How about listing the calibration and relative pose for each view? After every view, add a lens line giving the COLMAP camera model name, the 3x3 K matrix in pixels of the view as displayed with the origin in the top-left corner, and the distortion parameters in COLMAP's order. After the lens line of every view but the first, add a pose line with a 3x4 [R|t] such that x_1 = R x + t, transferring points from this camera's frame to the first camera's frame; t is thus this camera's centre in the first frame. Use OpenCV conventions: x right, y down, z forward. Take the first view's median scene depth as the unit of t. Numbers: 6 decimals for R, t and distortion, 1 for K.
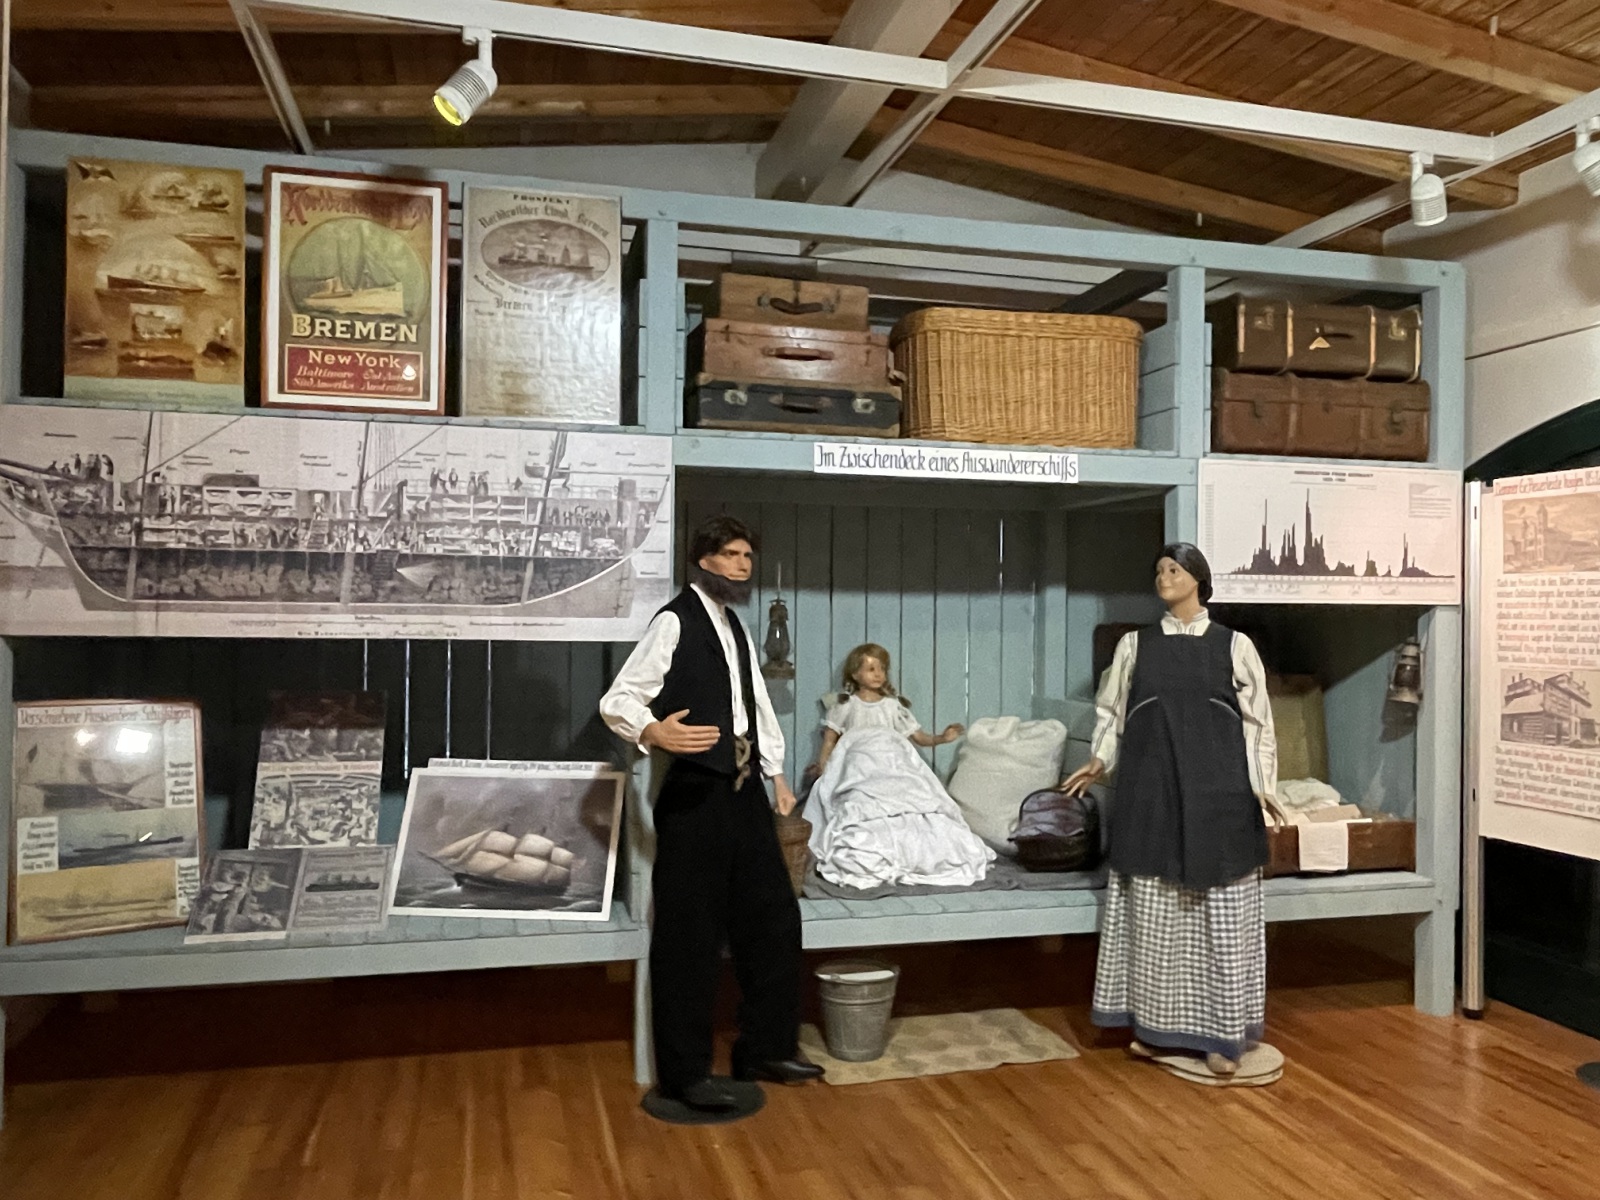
lens RADIAL K [[1207.5, 0, 798.8], [0, 1207.5, 598.5], [0, 0, 1]] dist [0.003774, -0.005707]
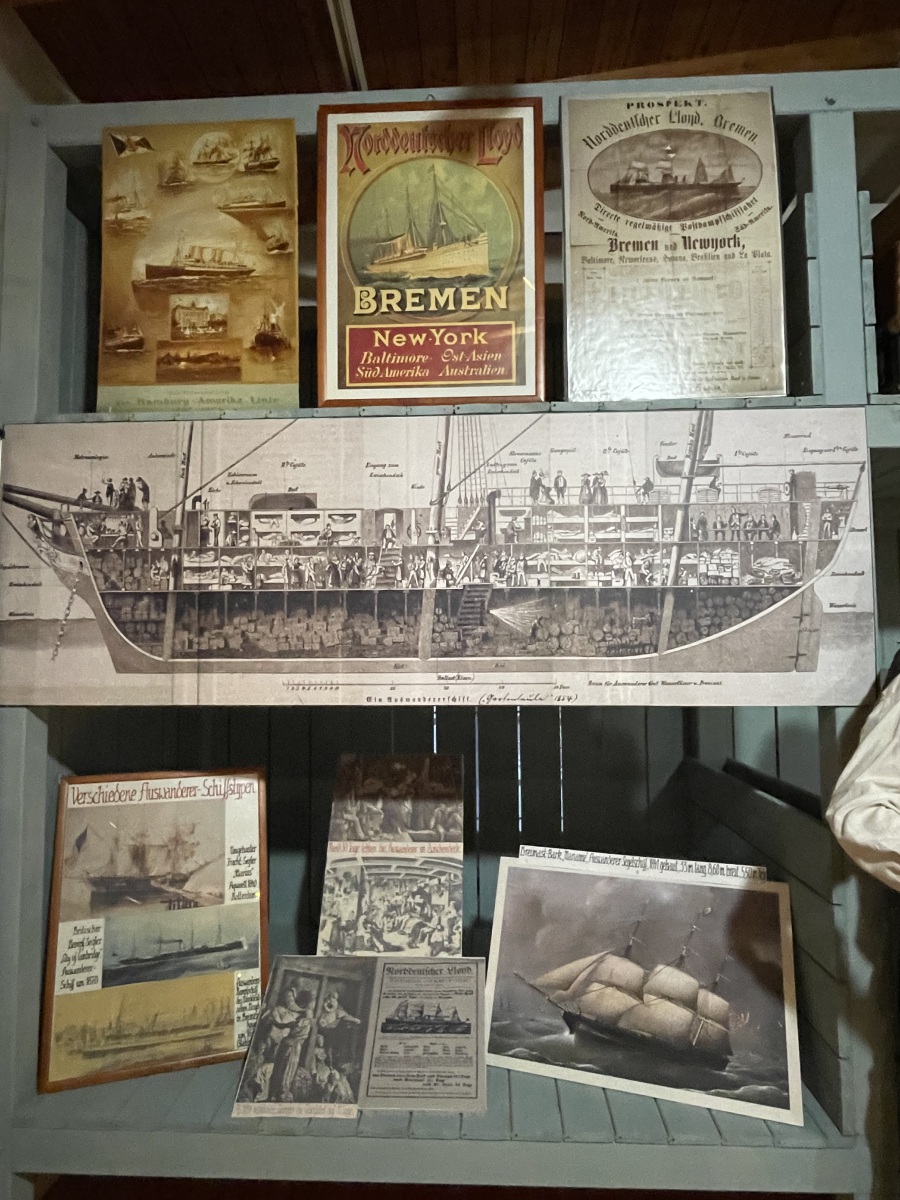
lens RADIAL K [[736.4, 0, 449.8], [0, 736.4, 600.1], [0, 0, 1]] dist [-0.000528, 0.001097]
pose [[0.957906, -0.038665, -0.284466, -0.226666], [0.021714, 0.997809, -0.062504, -0.002947], [0.286260, 0.053696, 0.956646, 0.560134]]
